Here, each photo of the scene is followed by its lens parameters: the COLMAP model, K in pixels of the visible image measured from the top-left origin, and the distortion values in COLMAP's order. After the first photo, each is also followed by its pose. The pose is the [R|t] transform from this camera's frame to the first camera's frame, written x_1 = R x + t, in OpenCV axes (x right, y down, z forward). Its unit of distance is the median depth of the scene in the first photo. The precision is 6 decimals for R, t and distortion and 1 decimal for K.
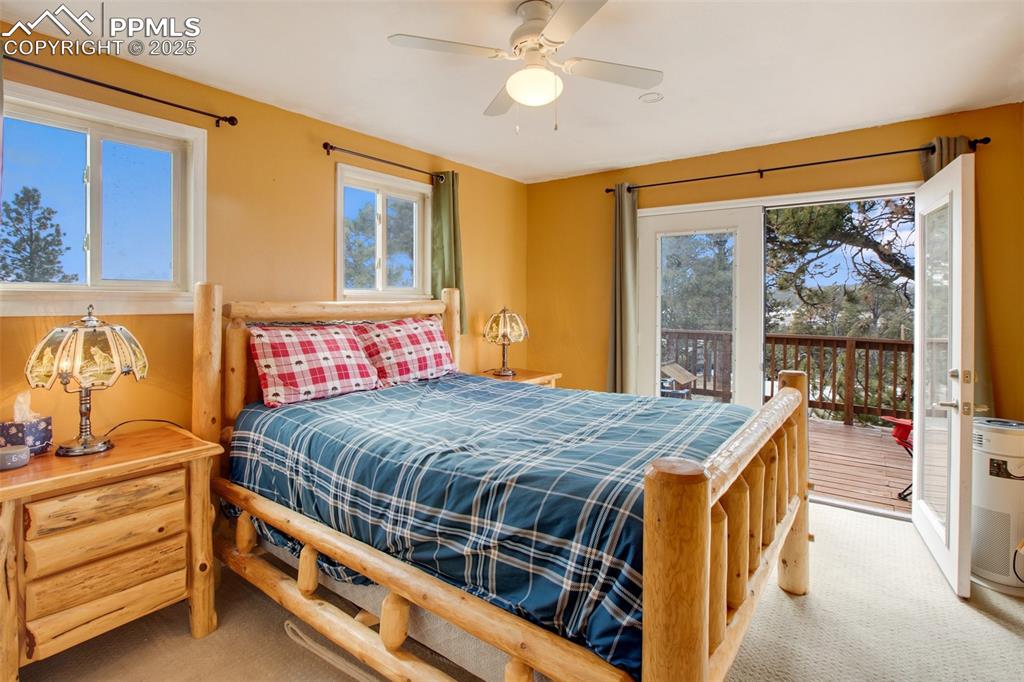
lens RADIAL K [[514.5, 0, 506.8], [0, 514.5, 291.2], [0, 0, 1]] dist [-0.052067, 0.016233]
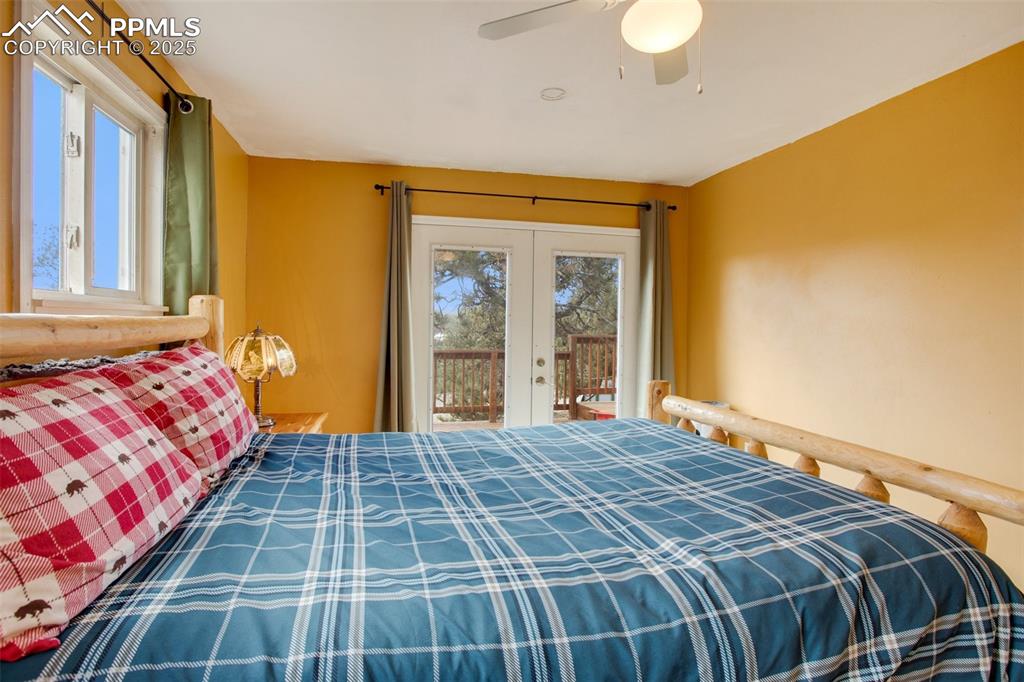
lens RADIAL K [[478.5, 0, 490.7], [0, 478.5, 327.9], [0, 0, 1]] dist [-0.042582, 0.009790]
pose [[0.636012, -0.010050, 0.771614, -0.394212], [-0.016205, 0.999521, 0.026375, 0.015097], [-0.771509, -0.029279, 0.635545, 0.486544]]
